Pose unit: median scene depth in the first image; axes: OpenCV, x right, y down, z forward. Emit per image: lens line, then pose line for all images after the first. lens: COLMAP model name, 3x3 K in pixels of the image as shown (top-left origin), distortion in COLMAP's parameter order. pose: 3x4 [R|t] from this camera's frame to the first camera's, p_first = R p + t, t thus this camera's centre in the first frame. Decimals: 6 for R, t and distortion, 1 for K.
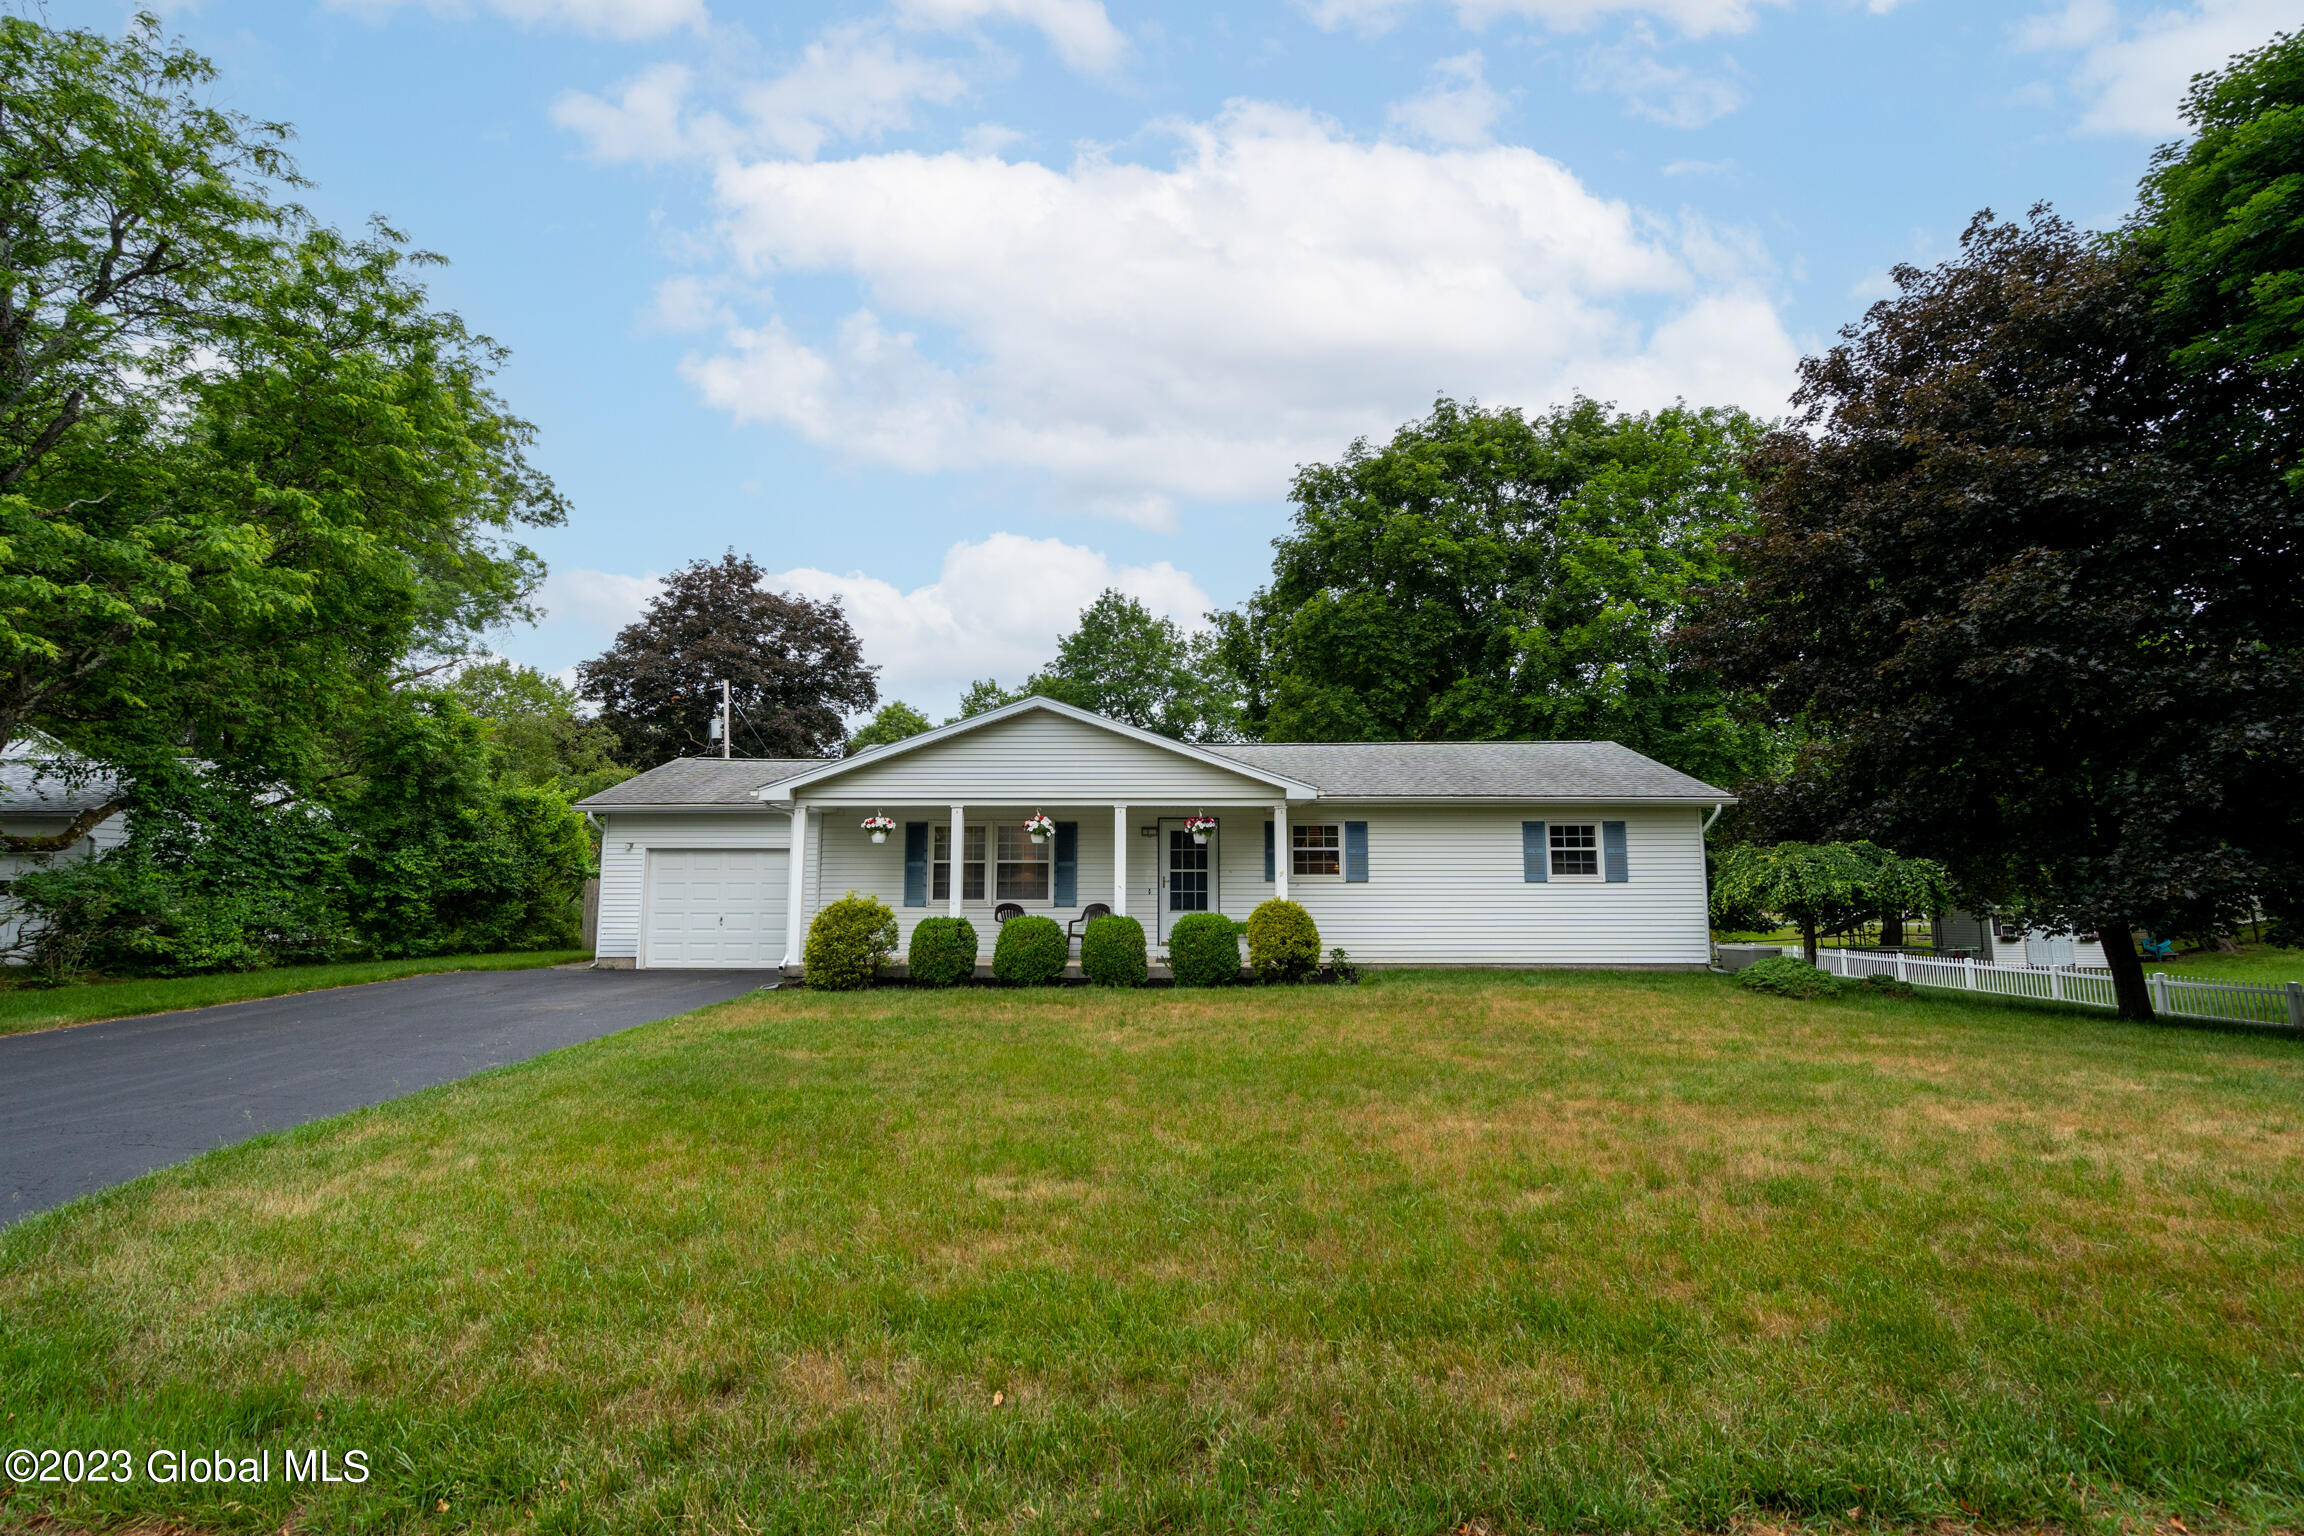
lens RADIAL K [[1056.8, 0, 1129.4], [0, 1056.8, 761.2], [0, 0, 1]] dist [-0.003074, 0.000669]
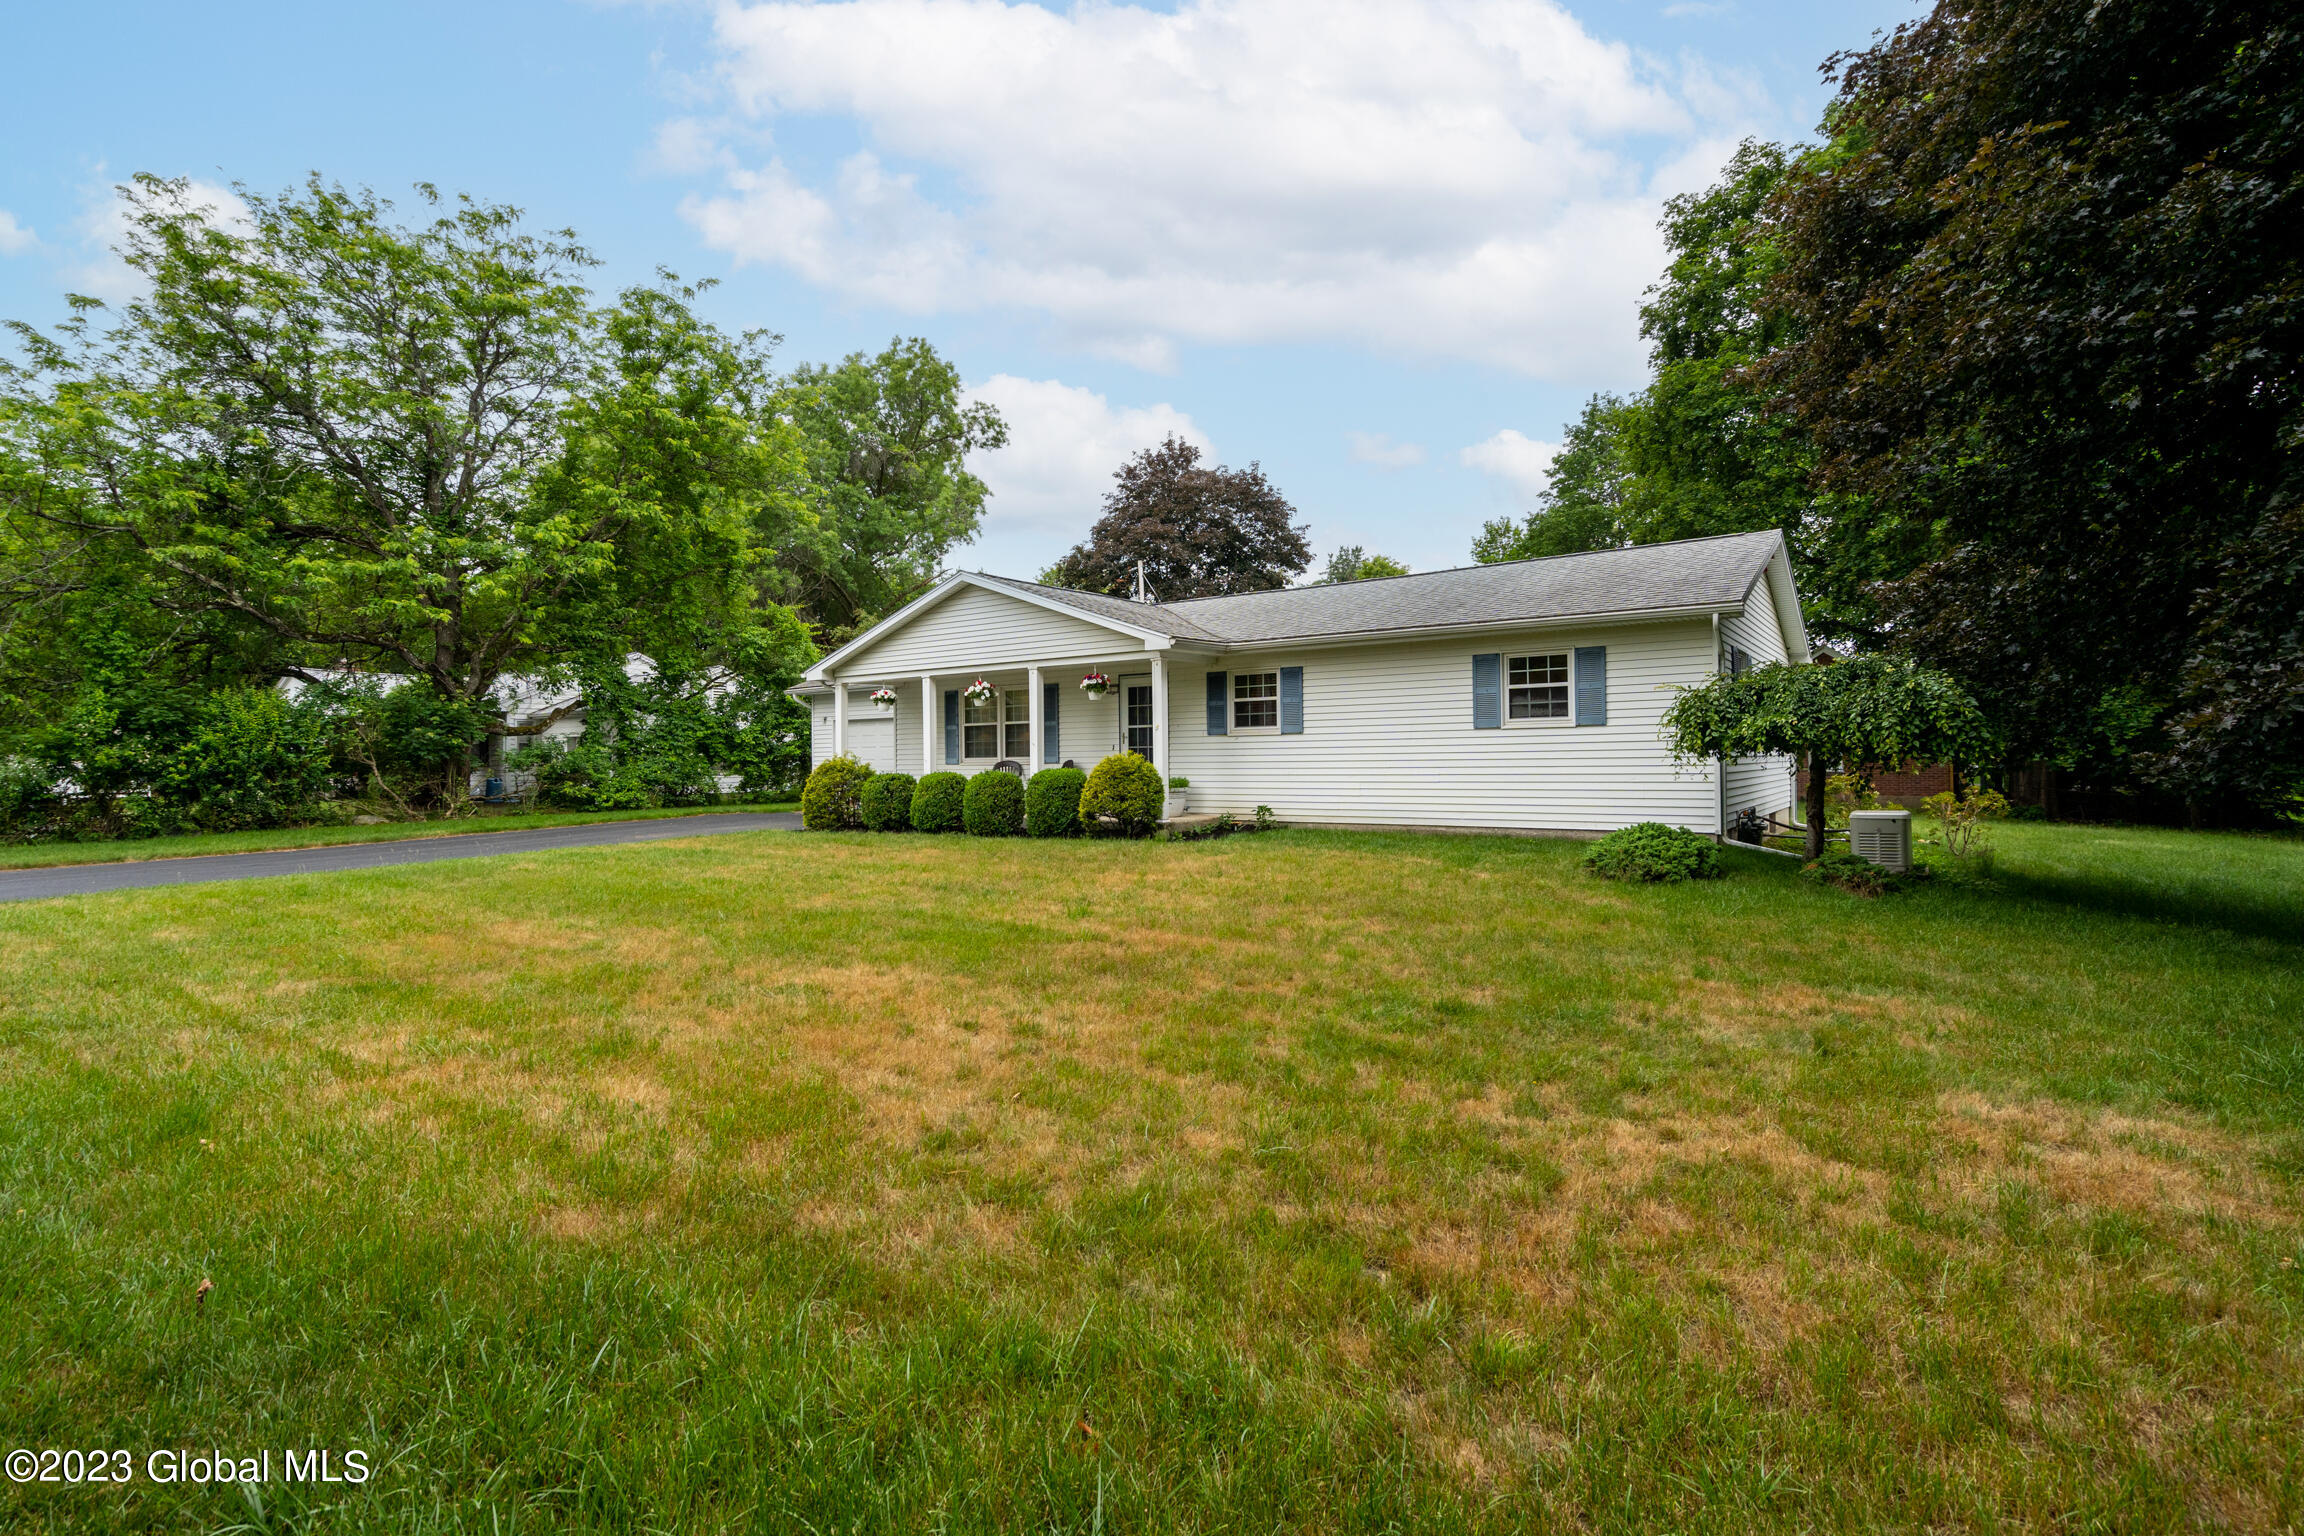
lens RADIAL K [[1084.9, 0, 1142.3], [0, 1084.9, 740.4], [0, 0, 1]] dist [-0.014397, 0.001704]
pose [[0.808639, -0.020368, -0.587953, 0.655536], [0.087653, 0.992417, 0.086174, 0.028230], [0.581739, -0.121219, 0.804292, 0.173196]]
